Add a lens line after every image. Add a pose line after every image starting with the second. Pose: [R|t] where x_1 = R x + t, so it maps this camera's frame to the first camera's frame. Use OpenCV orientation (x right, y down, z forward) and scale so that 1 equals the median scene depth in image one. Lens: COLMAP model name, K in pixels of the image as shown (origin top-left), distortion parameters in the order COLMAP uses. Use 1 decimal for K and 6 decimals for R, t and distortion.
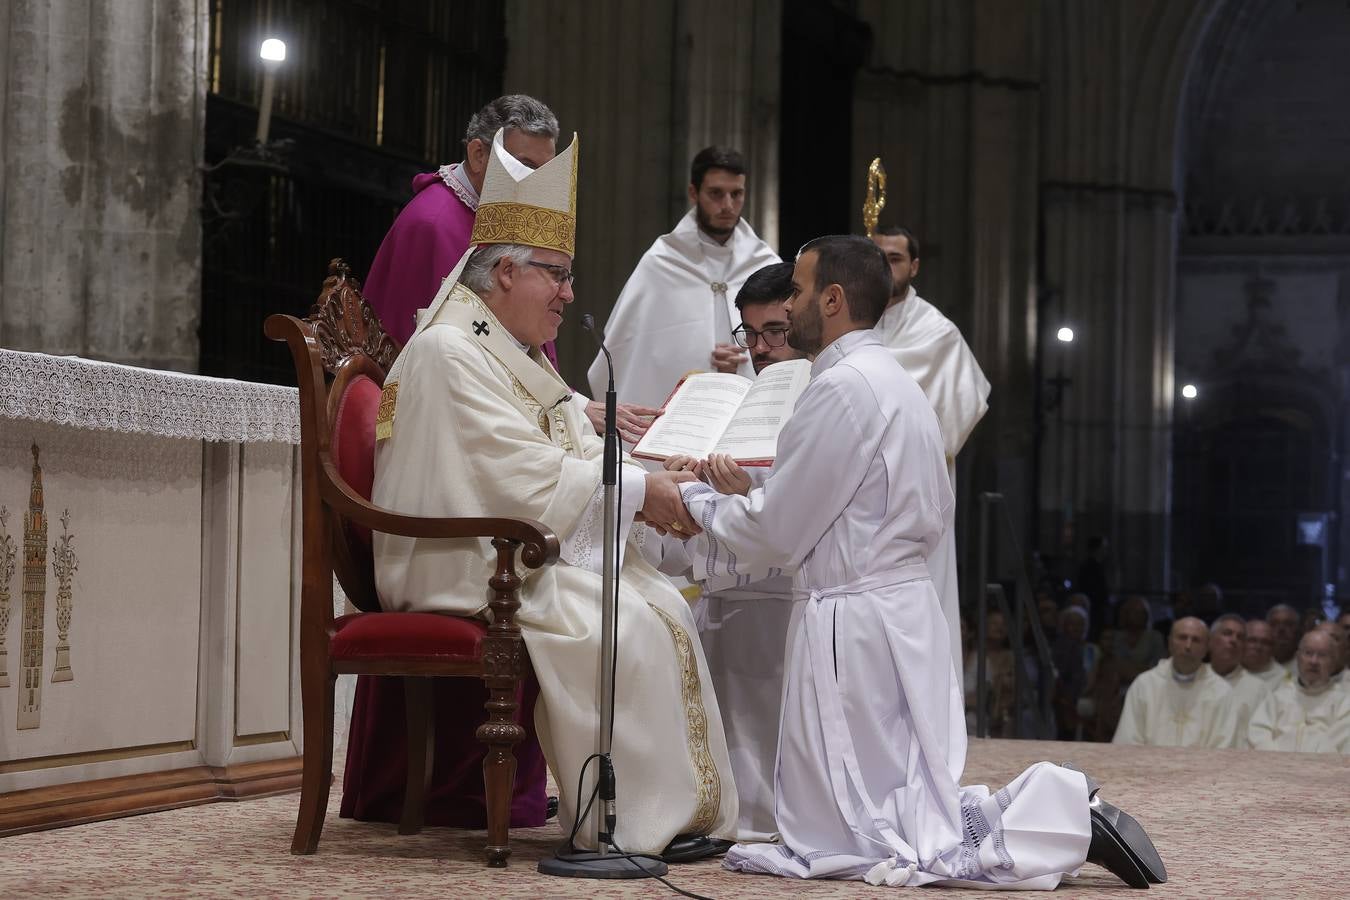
lens RADIAL K [[3166.3, 0, 675.0], [0, 3166.3, 450.0], [0, 0, 1]] dist [0.027421, 0.517091]
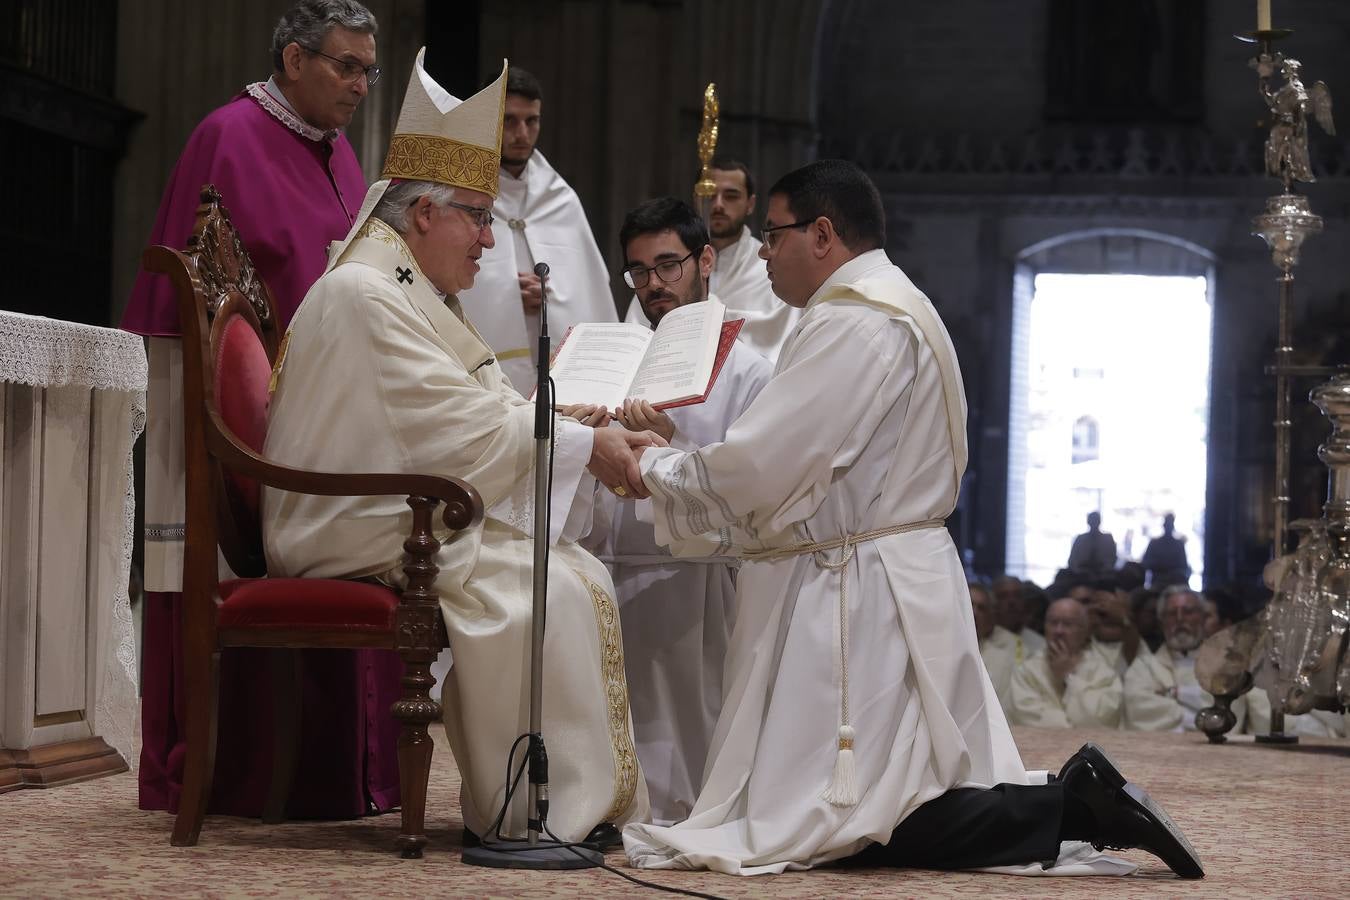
lens RADIAL K [[3487.5, 0, 675.0], [0, 3487.5, 450.0], [0, 0, 1]] dist [0.095585, -0.420139]
pose [[0.990925, 0.007858, 0.134185, -0.113148], [-0.009767, 0.999860, 0.013577, 0.000166], [-0.134060, -0.014764, 0.990863, -0.001893]]
